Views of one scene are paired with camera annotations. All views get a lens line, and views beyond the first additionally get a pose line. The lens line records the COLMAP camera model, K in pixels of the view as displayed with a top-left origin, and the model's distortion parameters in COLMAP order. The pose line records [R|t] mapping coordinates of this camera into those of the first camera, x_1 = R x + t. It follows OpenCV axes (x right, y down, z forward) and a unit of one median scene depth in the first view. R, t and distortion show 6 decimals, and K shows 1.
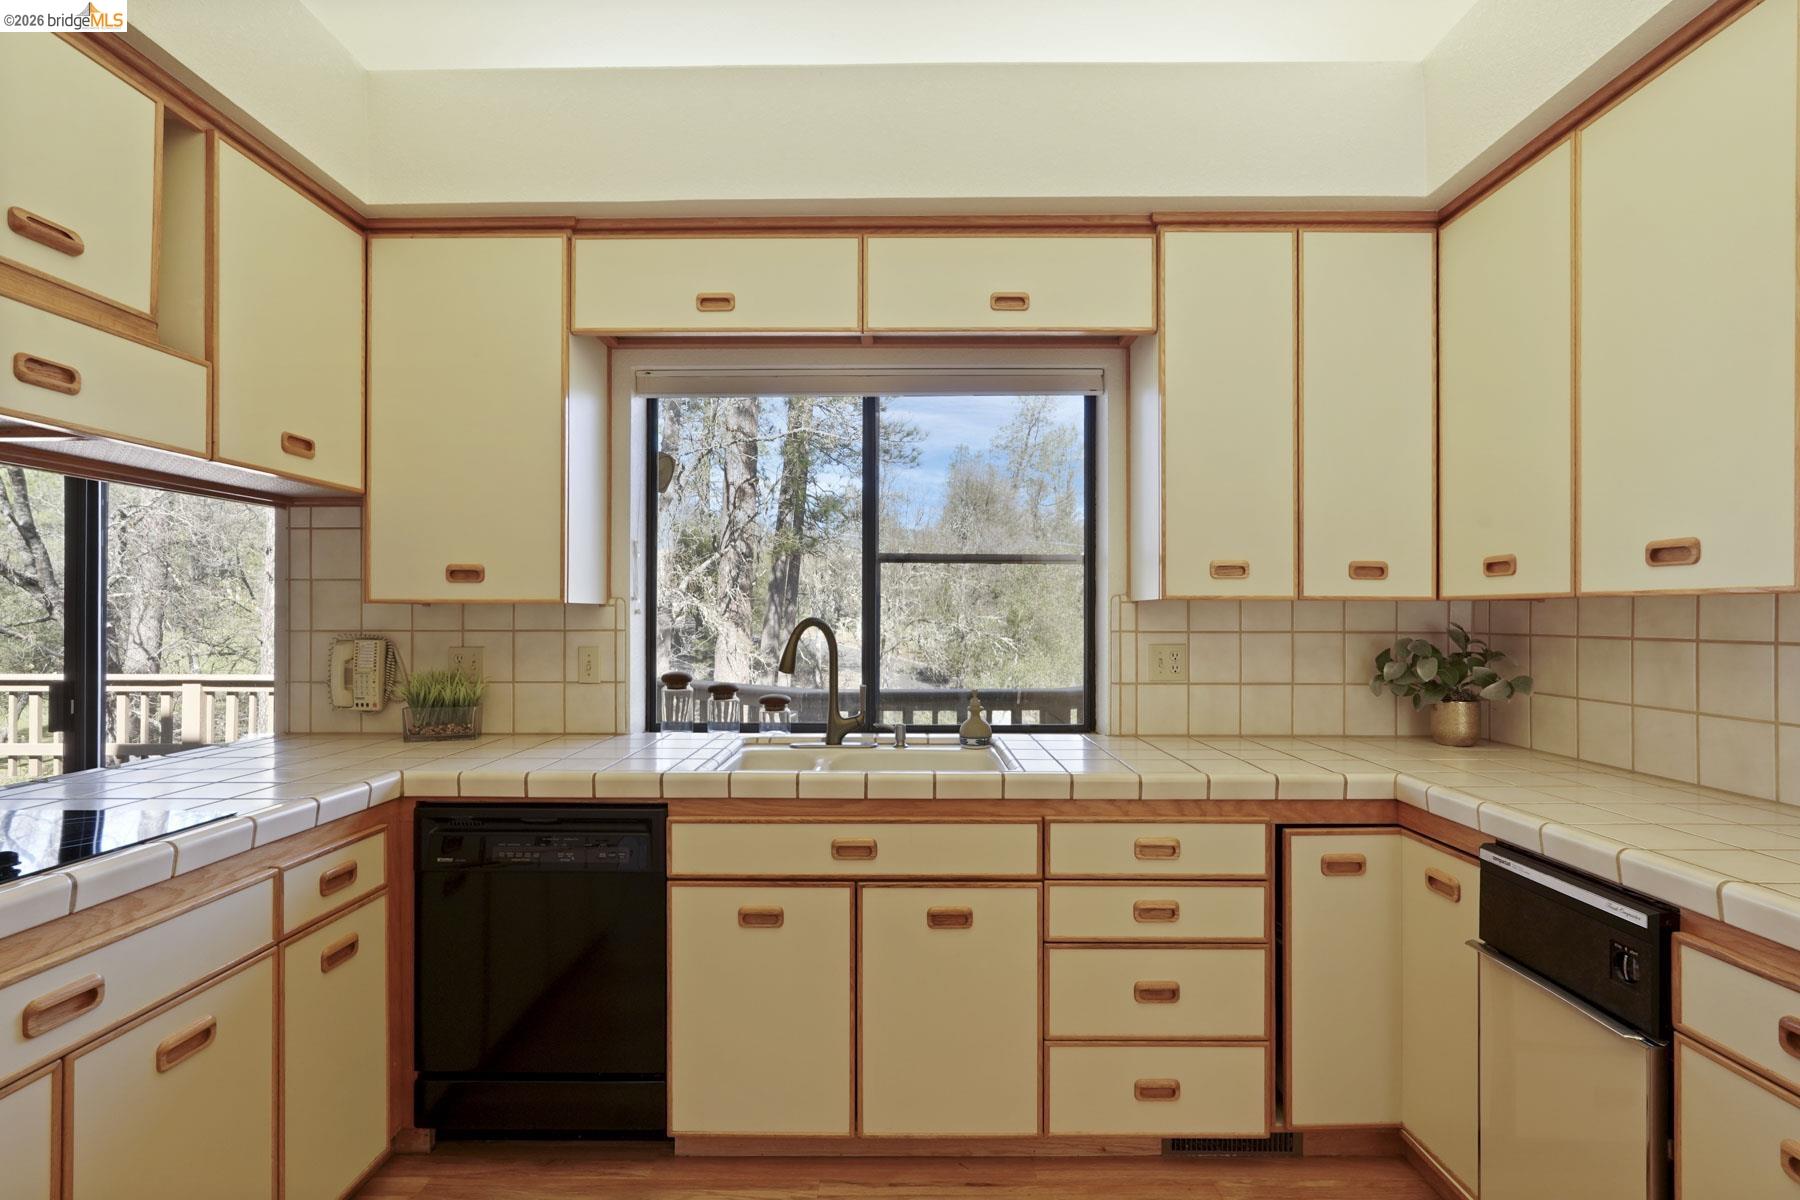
lens RADIAL K [[810.8, 0, 906.5], [0, 810.8, 615.8], [0, 0, 1]] dist [-0.012871, 0.007377]
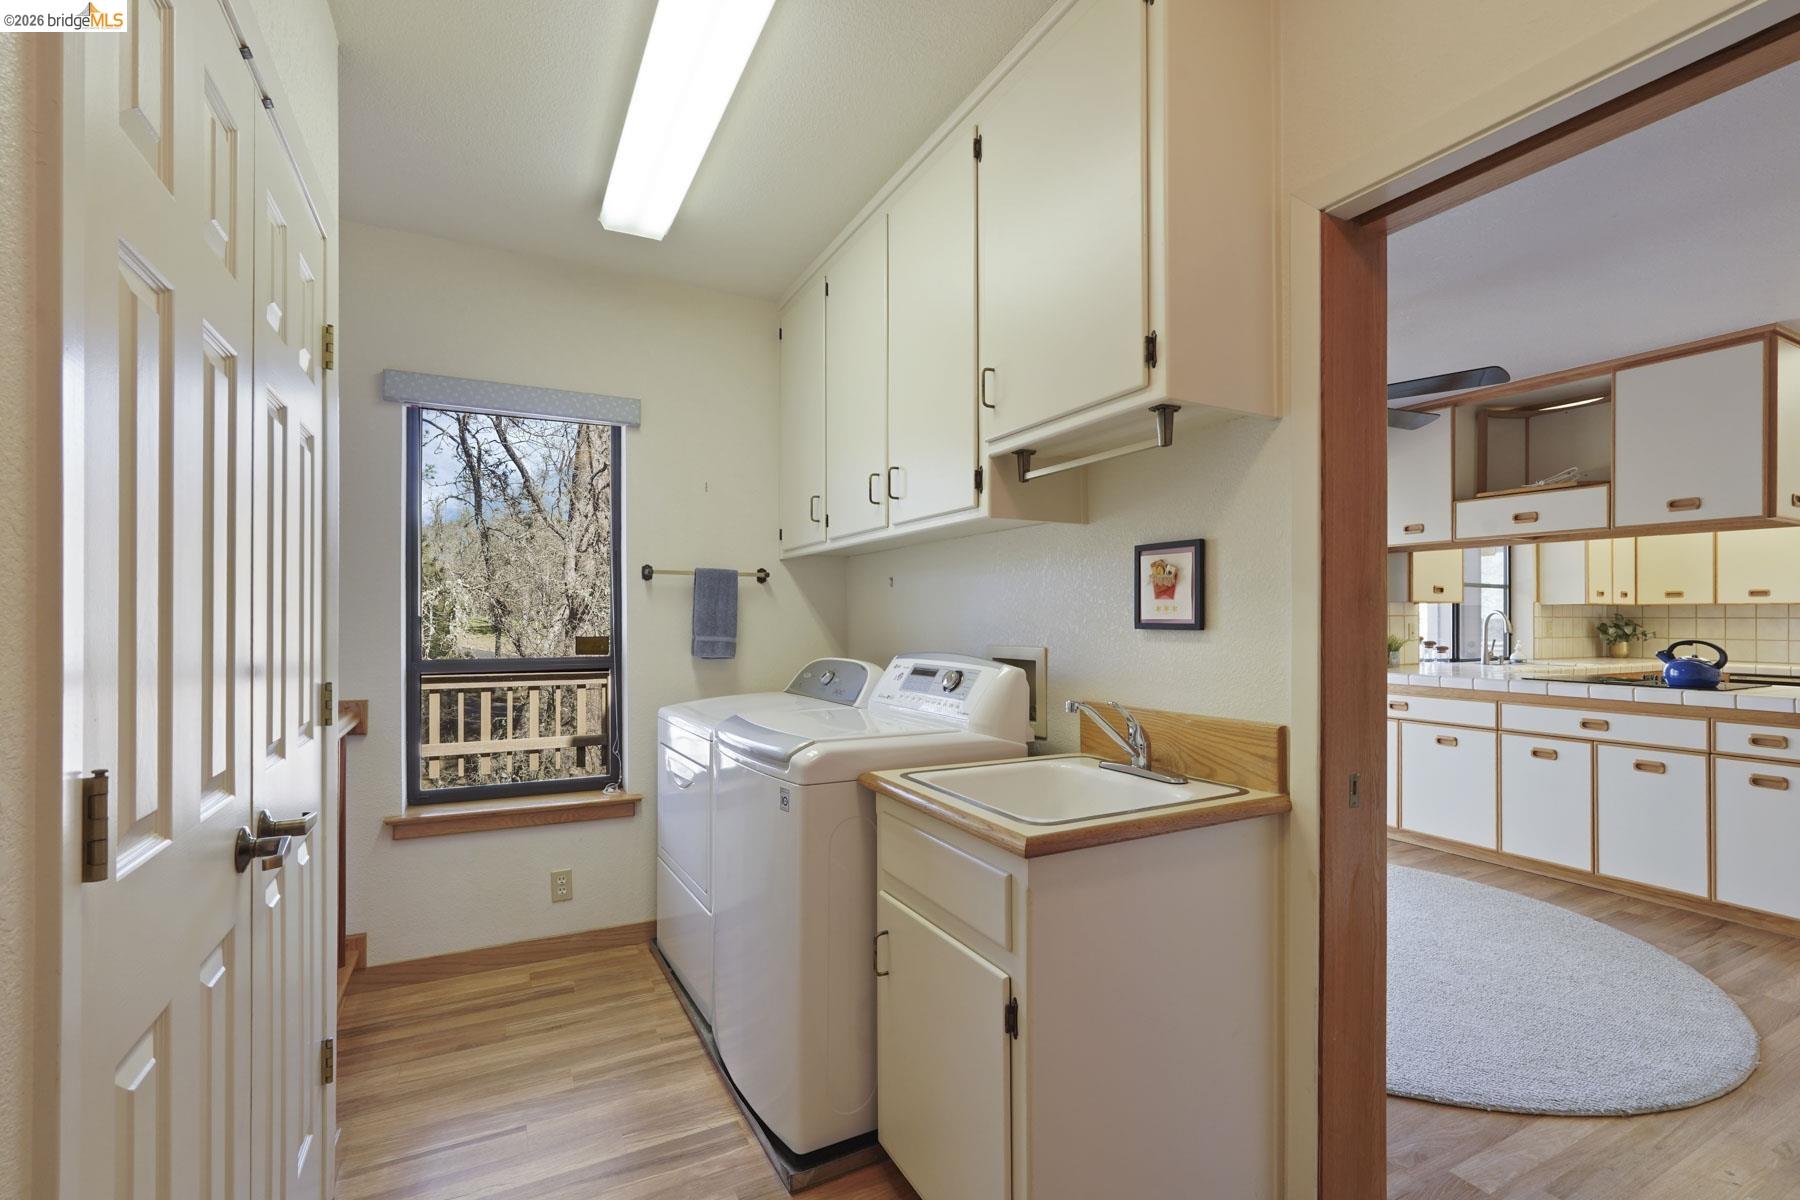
lens RADIAL K [[810.8, 0, 895.0], [0, 810.8, 612.3], [0, 0, 1]] dist [-0.012871, 0.007377]
pose [[0.883638, 0.003970, 0.468155, -3.119829], [-0.000447, 0.999971, -0.007635, 0.030490], [-0.468171, 0.006537, 0.883614, -0.299265]]
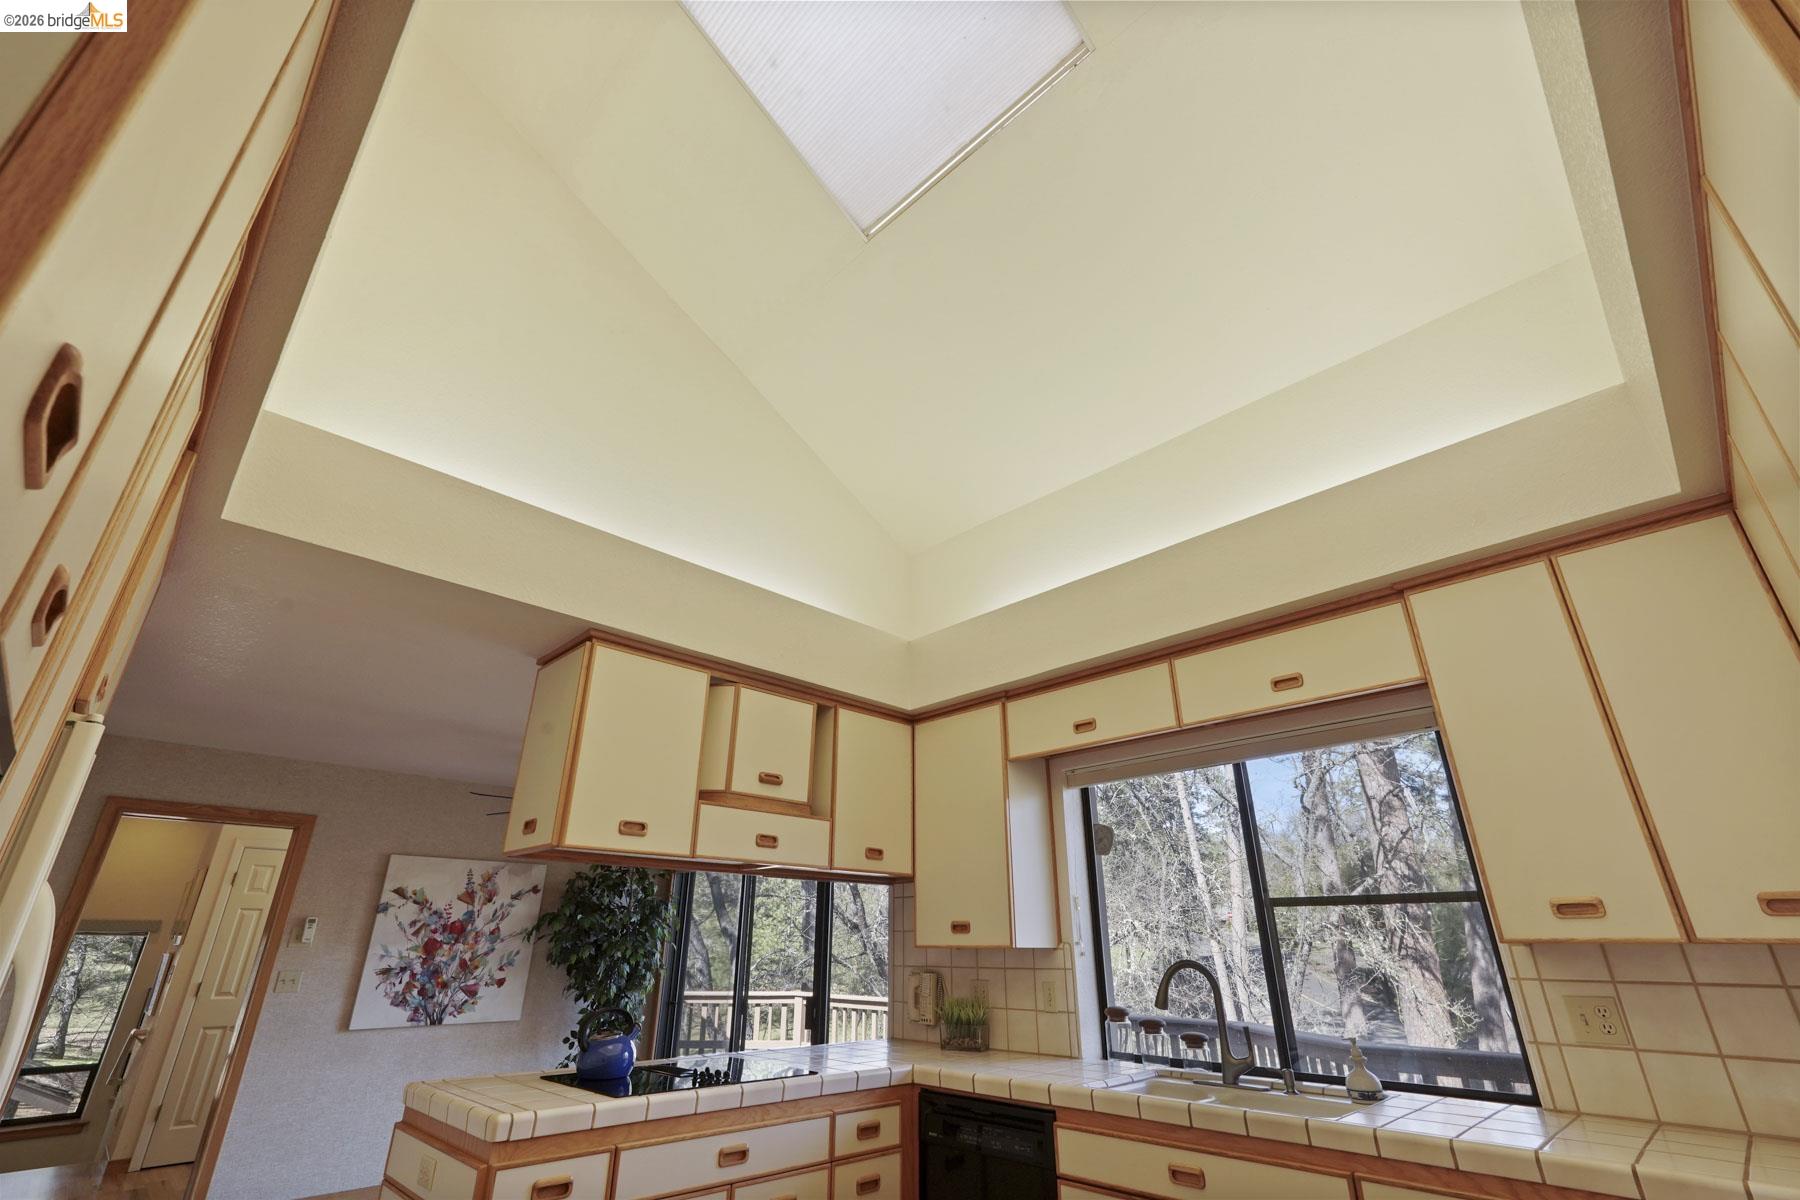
lens RADIAL K [[810.8, 0, 903.0], [0, 810.8, 601.5], [0, 0, 1]] dist [-0.012871, 0.007377]
pose [[0.704998, -0.278754, -0.652130, 0.583378], [-0.004127, 0.917889, -0.396815, -0.009949], [0.709197, 0.282445, 0.645960, -0.260201]]
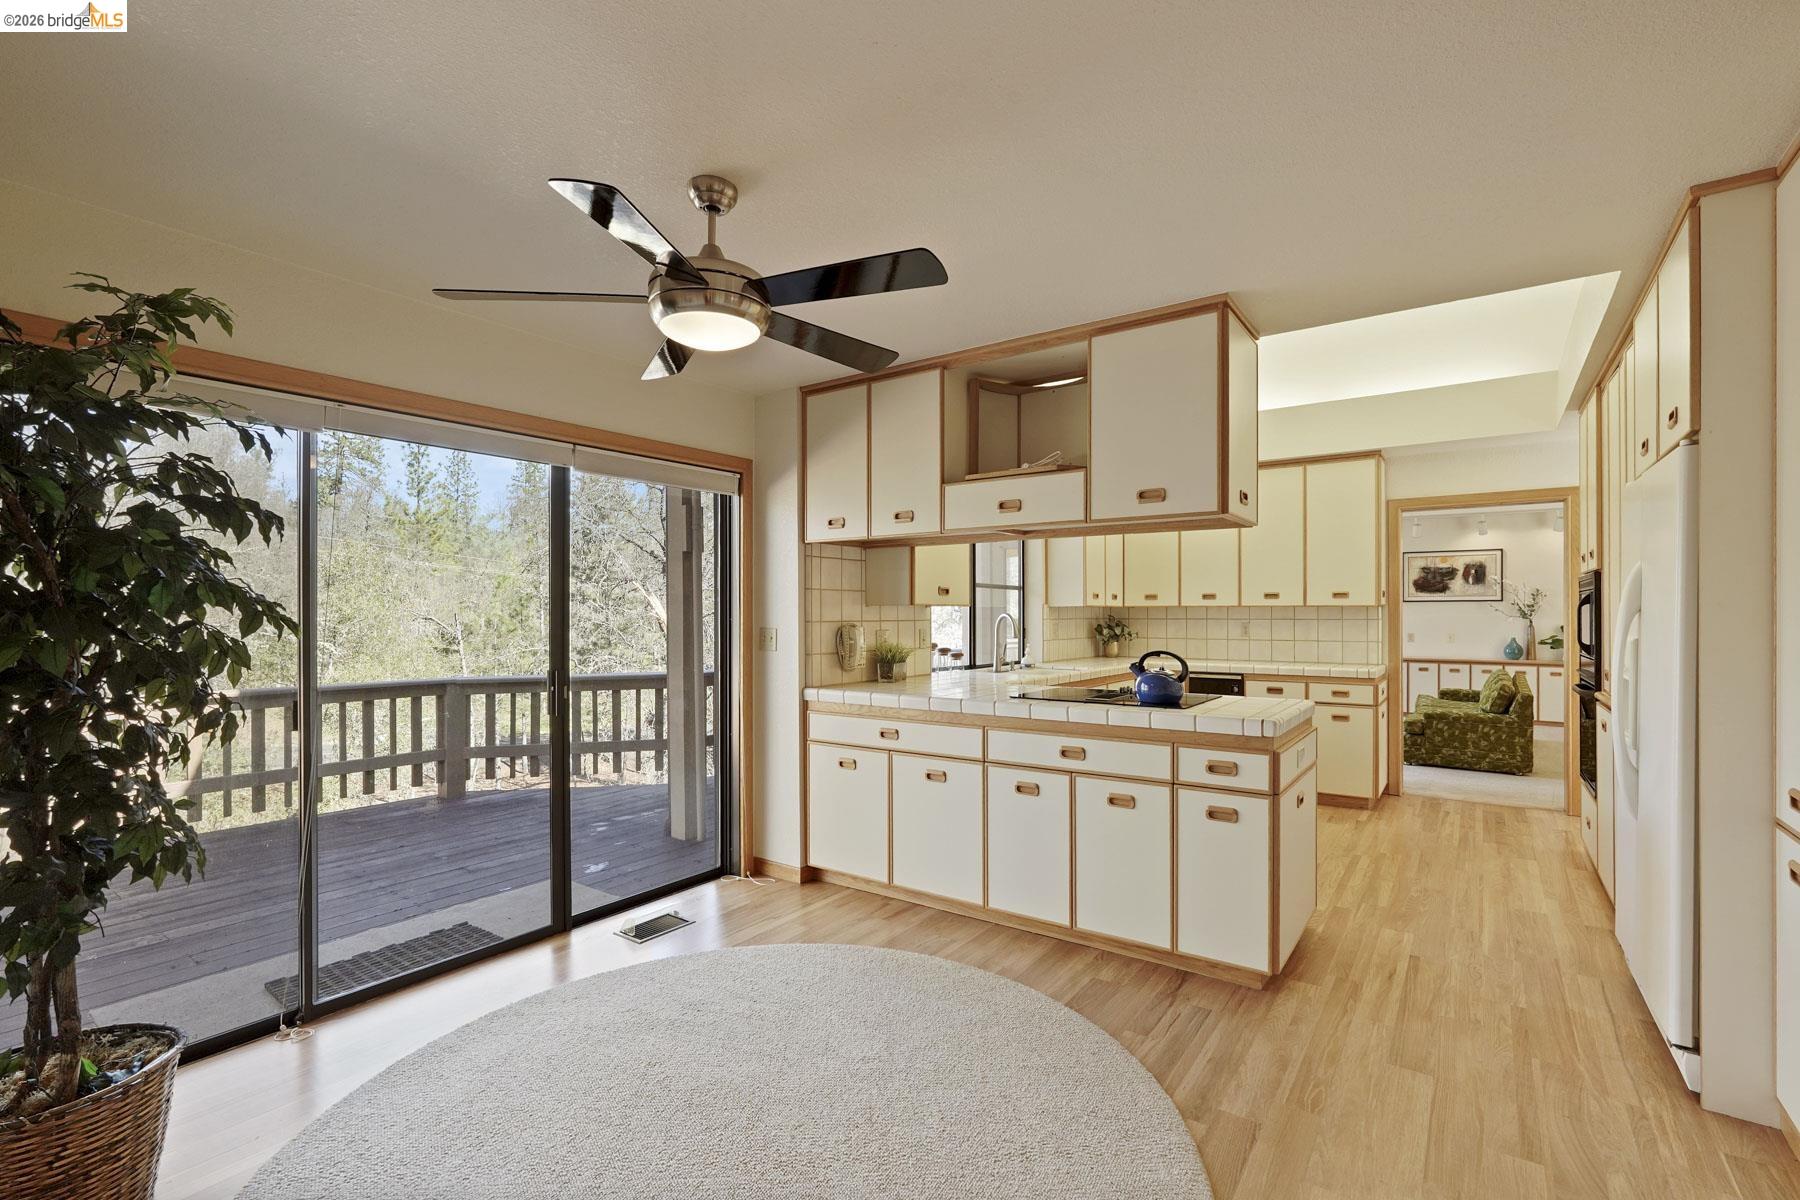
lens RADIAL K [[810.8, 0, 907.7], [0, 810.8, 613.1], [0, 0, 1]] dist [-0.012871, 0.007377]
pose [[0.576729, -0.001531, 0.816934, -2.341654], [0.004498, 0.999989, -0.001302, 0.003567], [-0.816923, 0.004425, 0.576729, -0.071820]]
